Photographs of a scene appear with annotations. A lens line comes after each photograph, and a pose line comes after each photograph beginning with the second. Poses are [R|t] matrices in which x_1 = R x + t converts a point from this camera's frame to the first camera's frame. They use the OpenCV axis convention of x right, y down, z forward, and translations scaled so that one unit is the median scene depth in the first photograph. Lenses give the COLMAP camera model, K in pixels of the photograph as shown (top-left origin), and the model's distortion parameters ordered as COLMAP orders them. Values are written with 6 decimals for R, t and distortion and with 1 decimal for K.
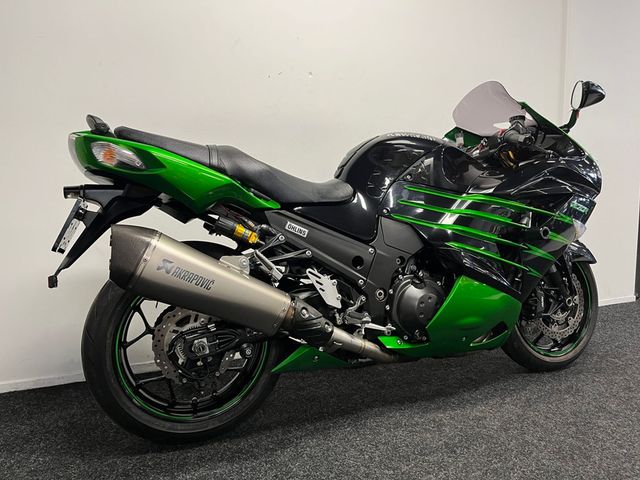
lens RADIAL K [[489.4, 0, 320.0], [0, 489.4, 240.0], [0, 0, 1]] dist [0.038093, -0.008443]
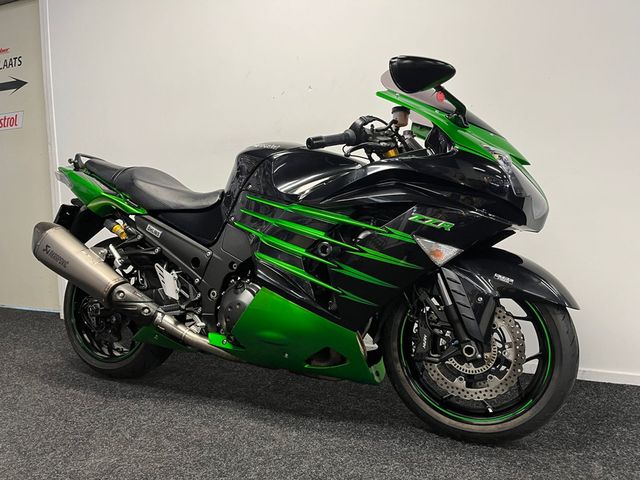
lens RADIAL K [[489.4, 0, 320.0], [0, 489.4, 240.0], [0, 0, 1]] dist [0.038093, -0.008443]
pose [[0.686289, 0.060214, -0.724833, 1.166328], [-0.065195, 0.997648, 0.021149, -0.053562], [0.724402, 0.032741, 0.688600, 0.442982]]
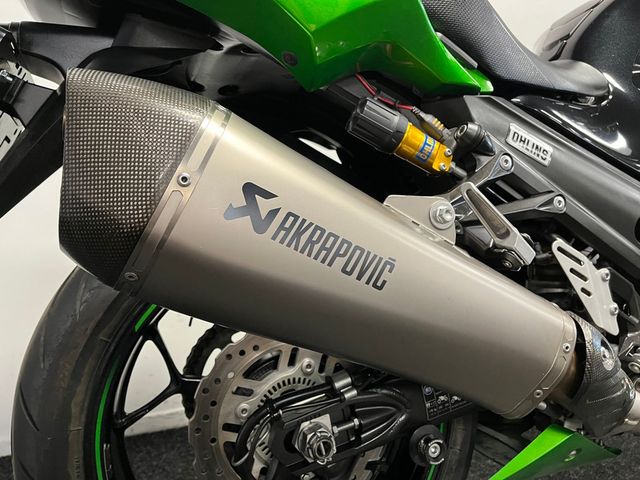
lens RADIAL K [[489.4, 0, 320.0], [0, 489.4, 240.0], [0, 0, 1]] dist [0.038093, -0.008443]
pose [[0.999855, 0.005152, -0.016224, -0.219718], [-0.005123, 0.999985, 0.001832, 0.058834], [0.016233, -0.001748, 0.999867, 0.580541]]
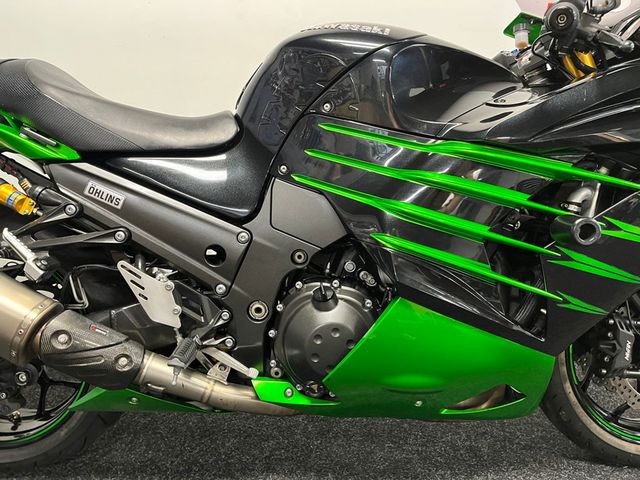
lens RADIAL K [[489.4, 0, 320.0], [0, 489.4, 240.0], [0, 0, 1]] dist [0.038093, -0.008443]
pose [[0.922203, 0.096614, -0.374444, 0.438727], [-0.043646, 0.988105, 0.147457, -0.069735], [0.384236, -0.119642, 0.915450, 0.535228]]
